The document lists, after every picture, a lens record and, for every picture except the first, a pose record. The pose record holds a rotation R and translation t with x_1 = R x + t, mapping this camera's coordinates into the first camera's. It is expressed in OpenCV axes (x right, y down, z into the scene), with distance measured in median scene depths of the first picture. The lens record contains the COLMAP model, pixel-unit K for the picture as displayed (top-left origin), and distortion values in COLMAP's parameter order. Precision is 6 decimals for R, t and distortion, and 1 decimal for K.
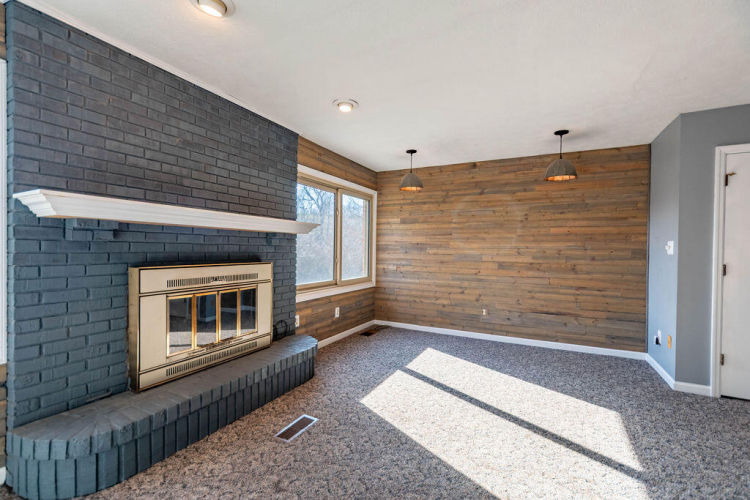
lens RADIAL K [[331.2, 0, 372.3], [0, 331.2, 251.8], [0, 0, 1]] dist [-0.007406, -0.000996]
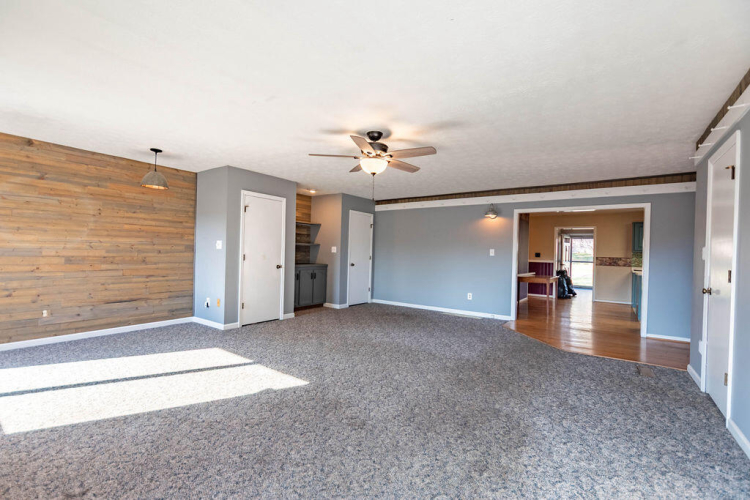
lens RADIAL K [[331.2, 0, 374.1], [0, 331.2, 251.0], [0, 0, 1]] dist [-0.007406, -0.000996]
pose [[0.137703, -0.006322, 0.990453, -0.457257], [-0.014120, 0.999865, 0.008345, -0.004410], [-0.990373, -0.015135, 0.137595, 0.012995]]
